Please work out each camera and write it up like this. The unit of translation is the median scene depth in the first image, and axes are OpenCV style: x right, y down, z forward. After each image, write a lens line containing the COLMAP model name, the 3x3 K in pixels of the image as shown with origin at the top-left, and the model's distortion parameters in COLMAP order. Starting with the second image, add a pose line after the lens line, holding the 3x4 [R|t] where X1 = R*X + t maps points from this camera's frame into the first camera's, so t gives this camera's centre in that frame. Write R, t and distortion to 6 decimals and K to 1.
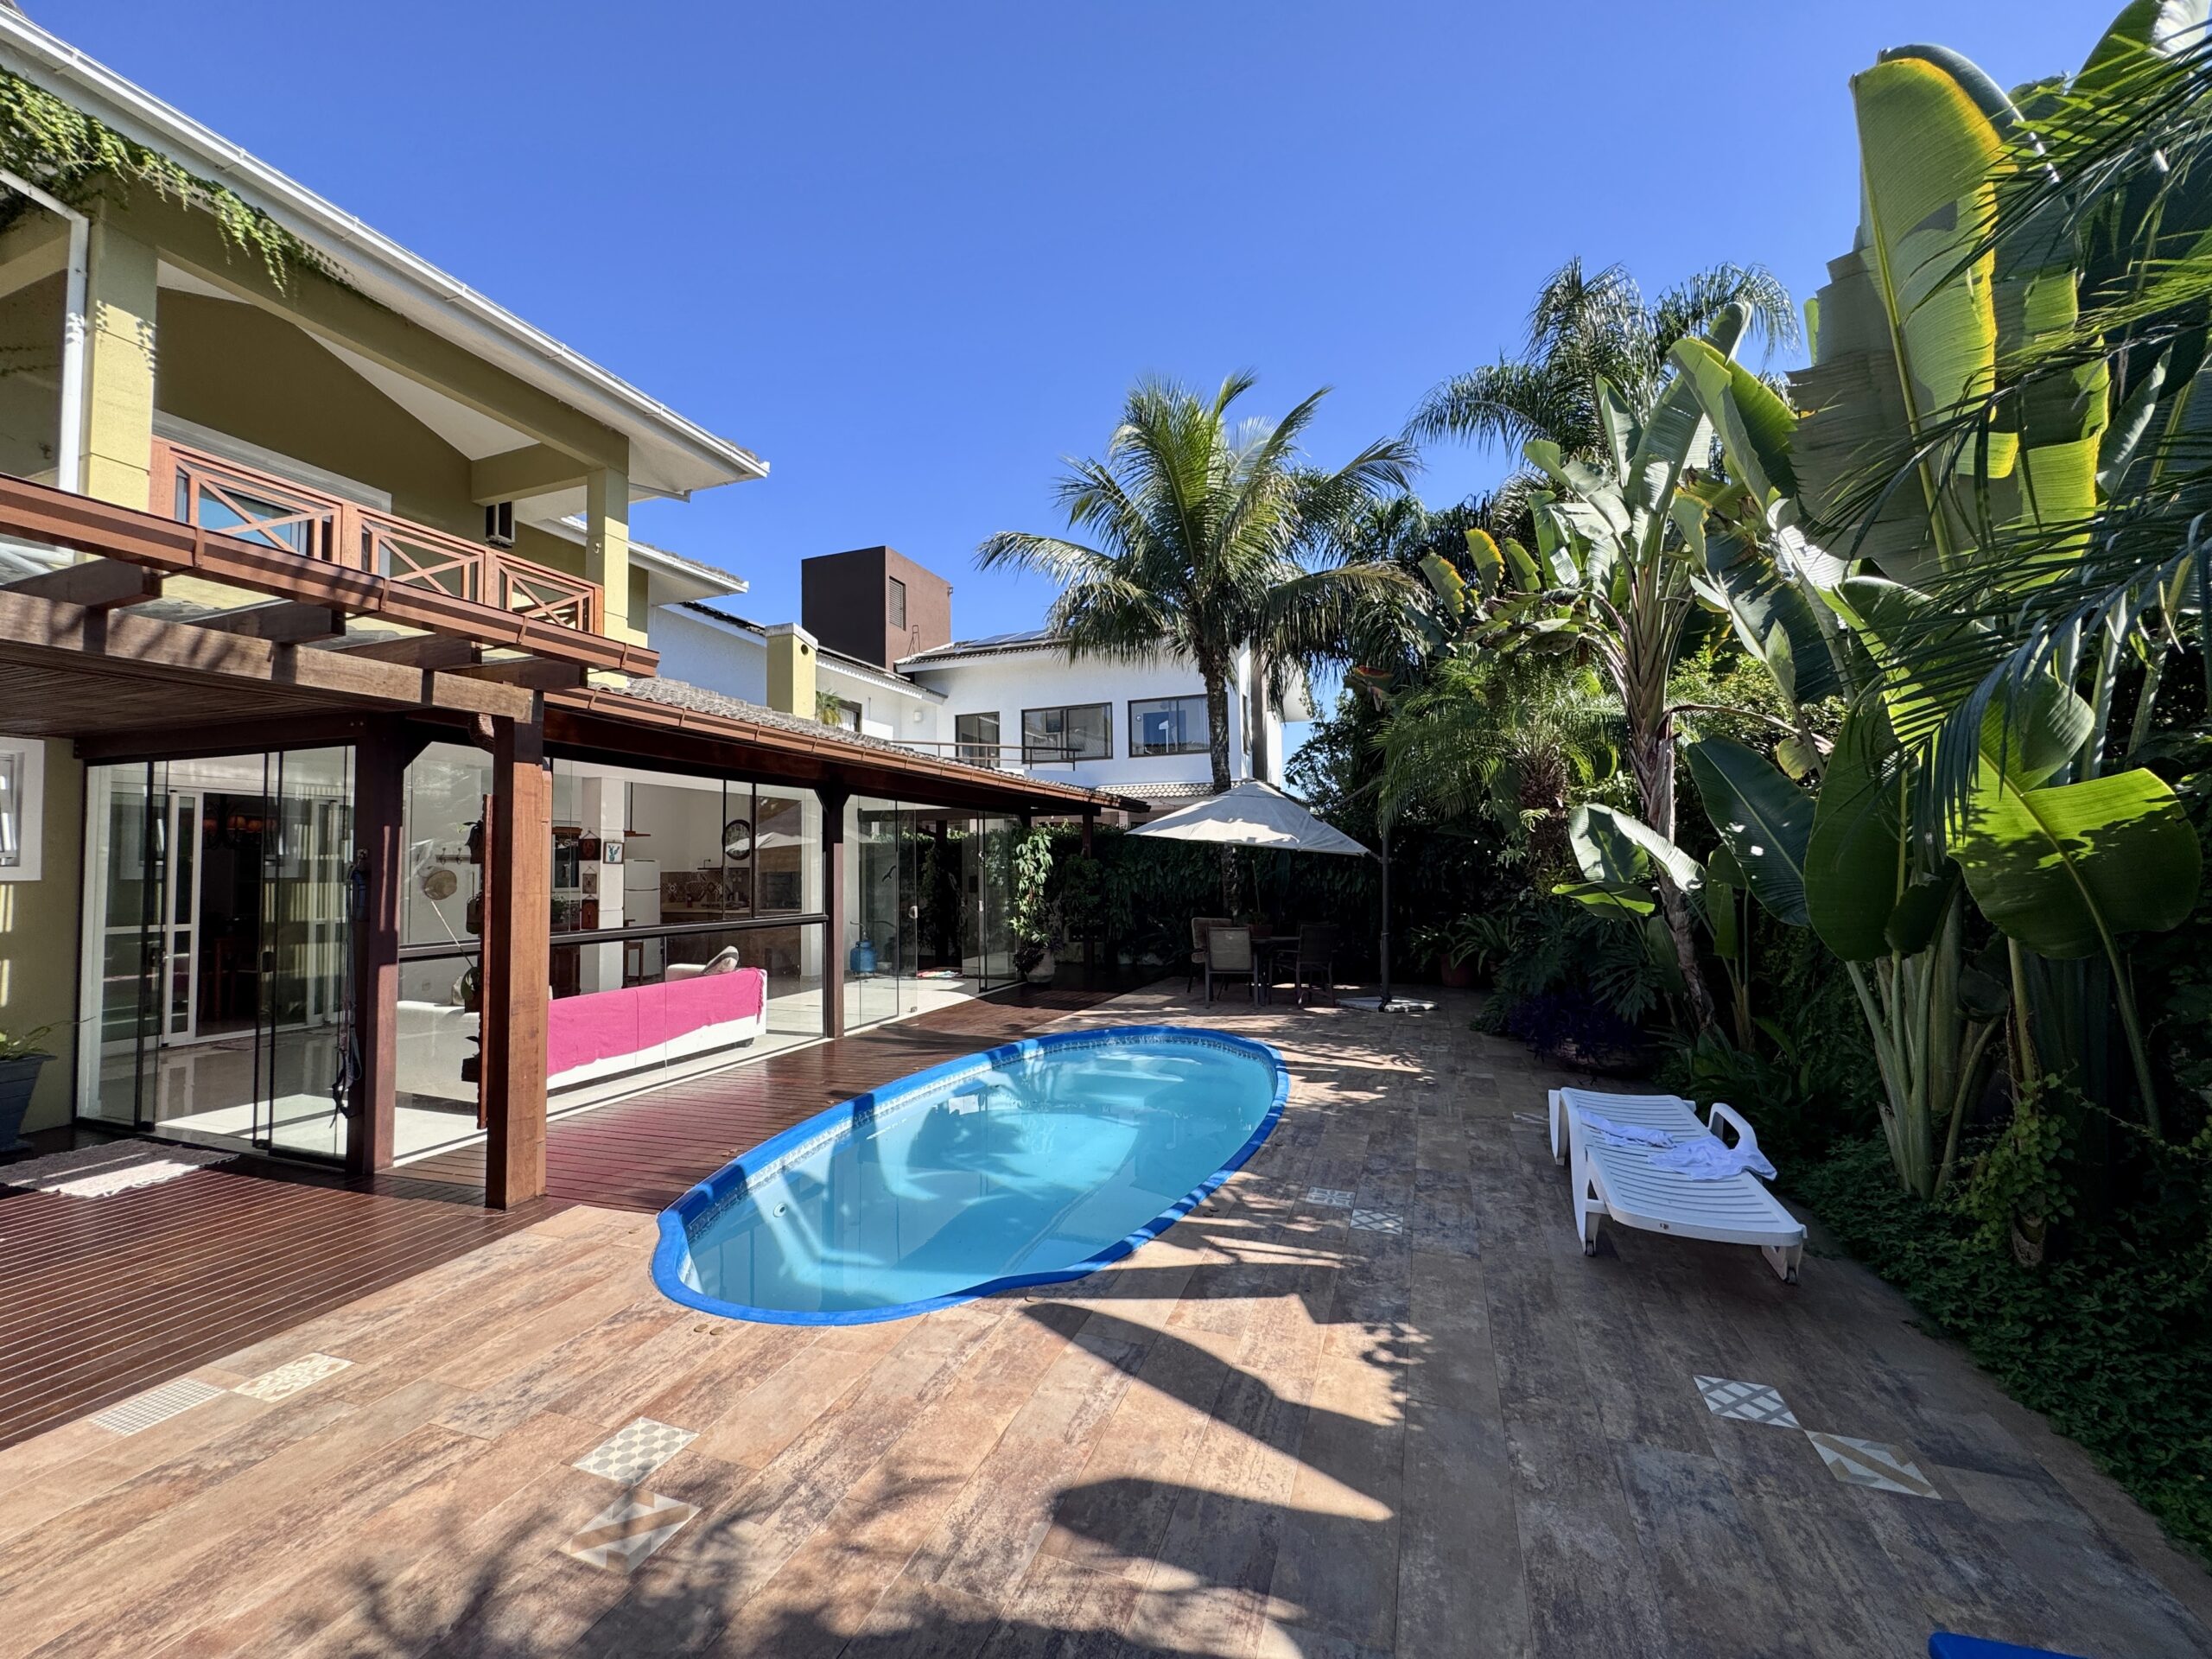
lens RADIAL K [[887.8, 0, 1105.5], [0, 887.8, 827.0], [0, 0, 1]] dist [-0.001975, -0.000145]
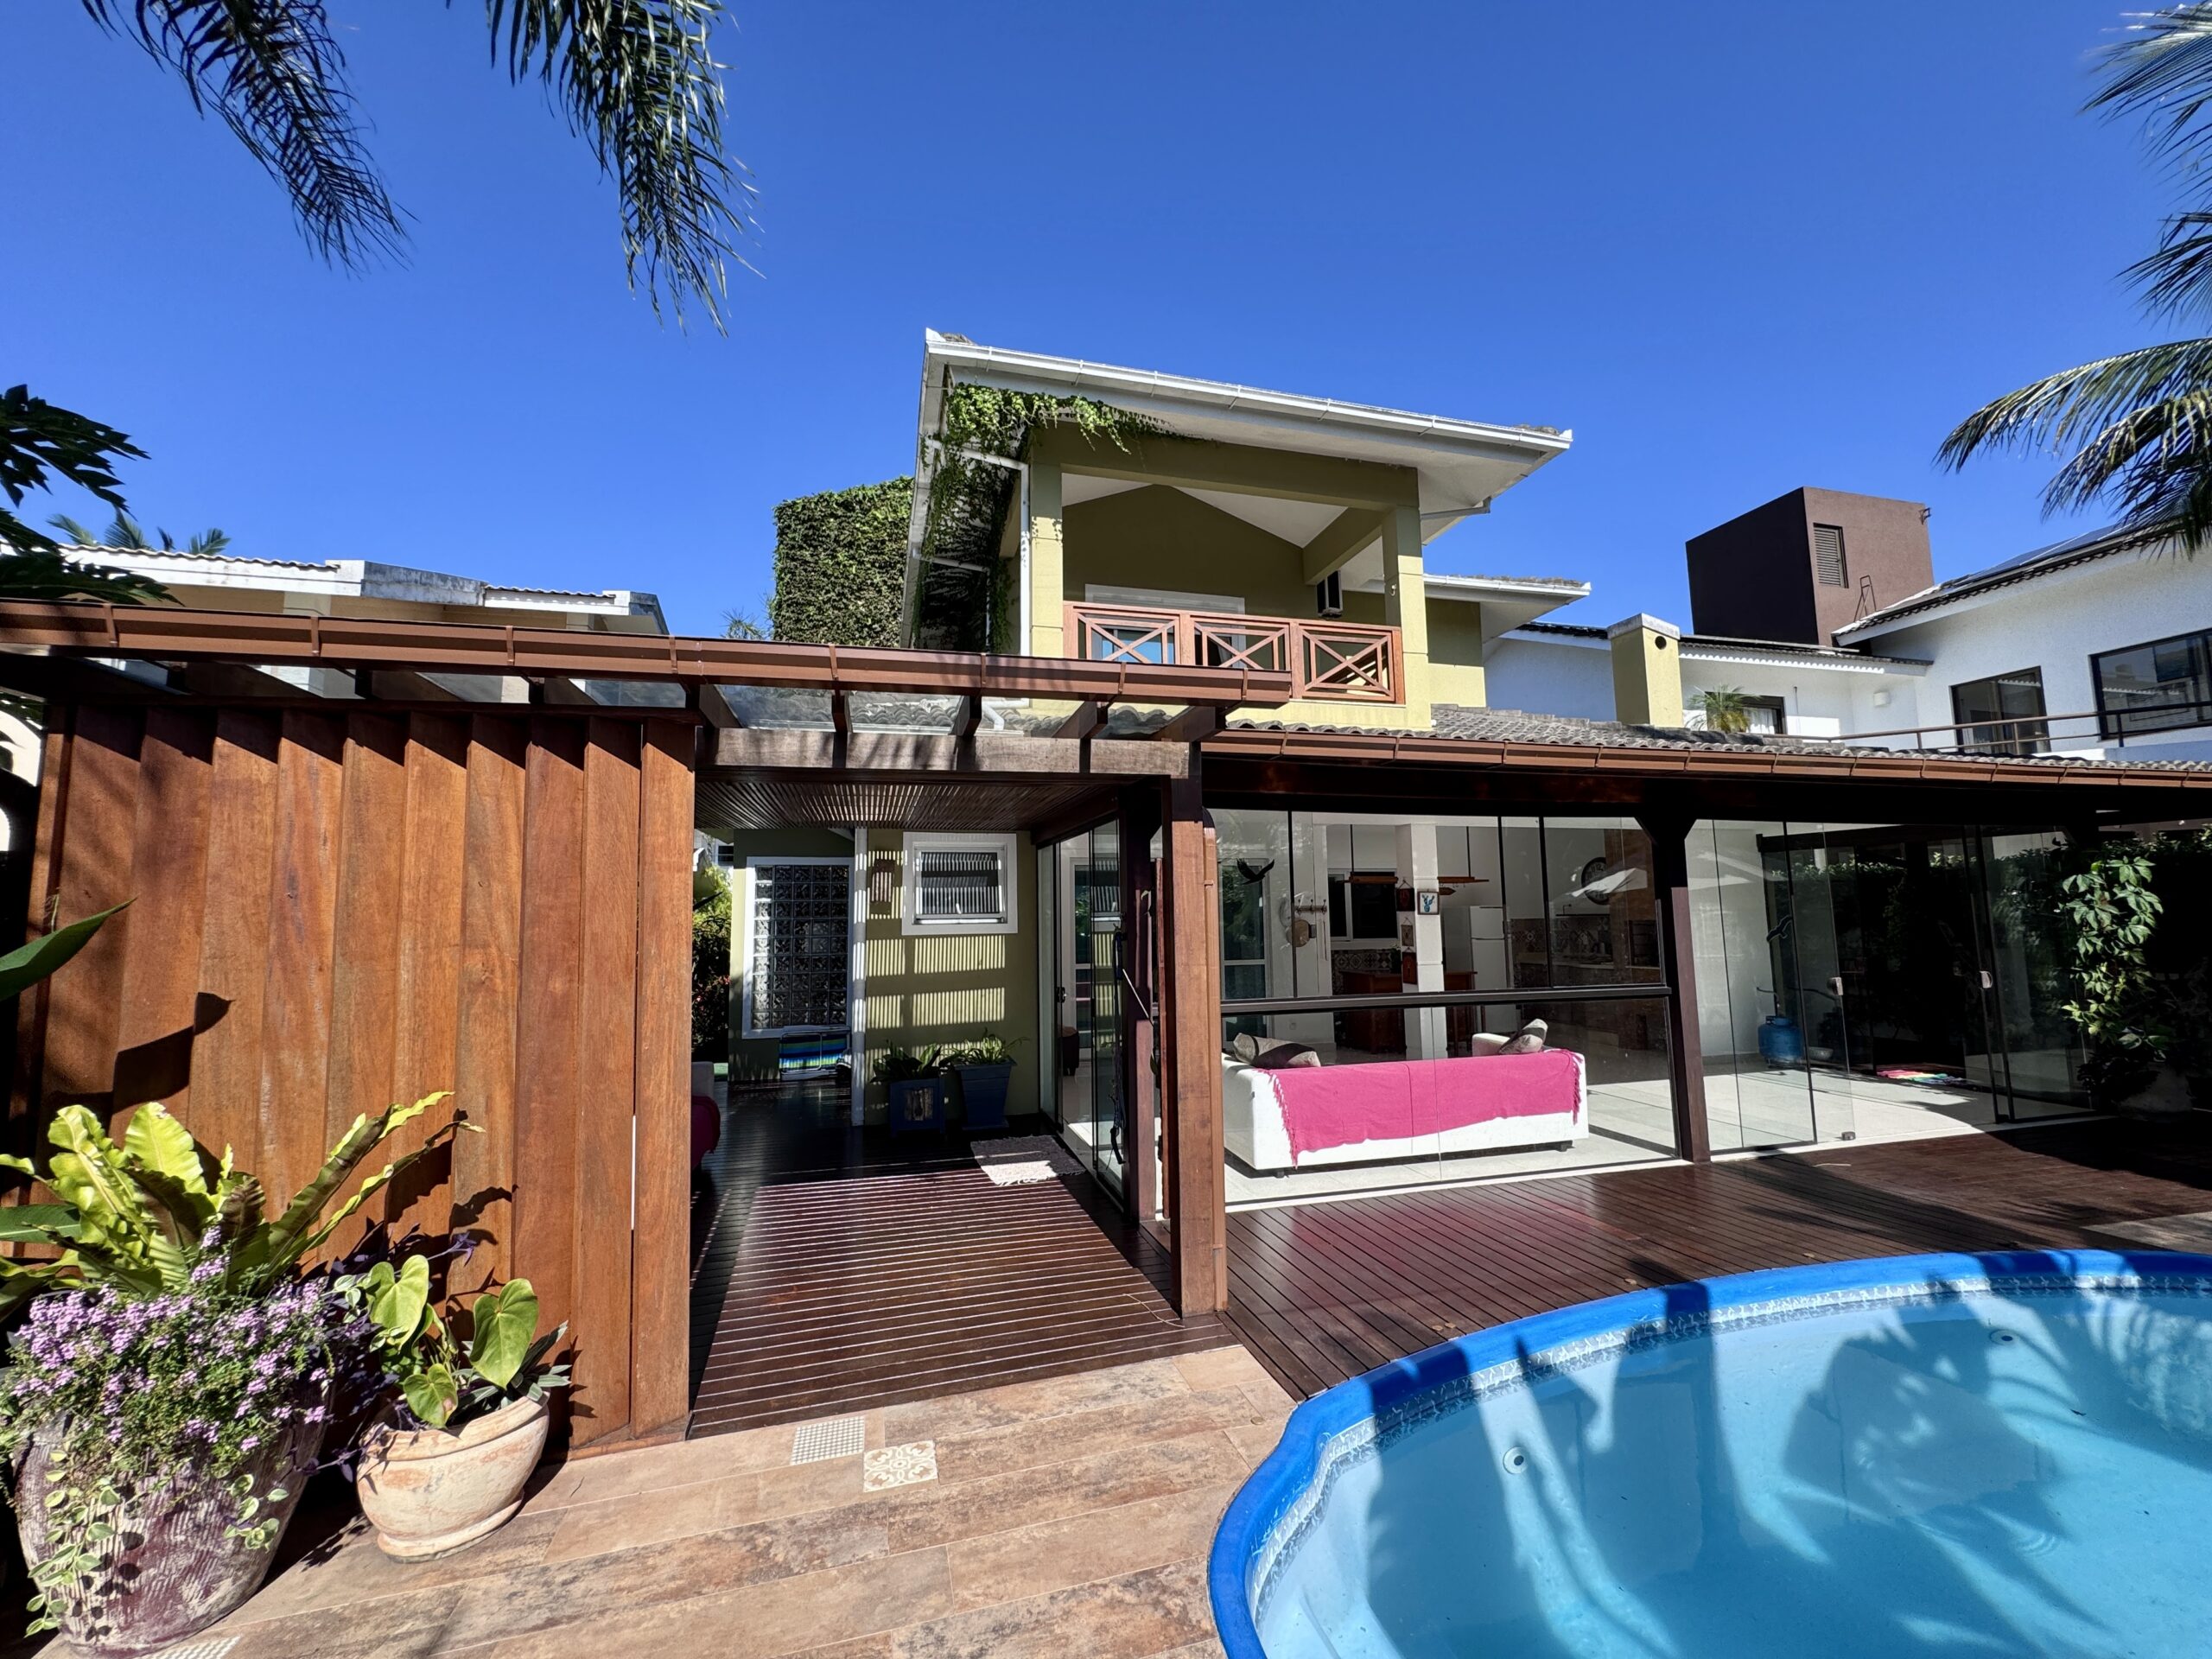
lens RADIAL K [[887.8, 0, 1102.8], [0, 887.8, 829.9], [0, 0, 1]] dist [-0.001975, -0.000145]
pose [[0.571113, -0.078919, -0.817069, 0.023282], [0.046552, 0.996880, -0.063748, -0.004082], [0.819551, -0.001629, 0.573005, 0.182728]]
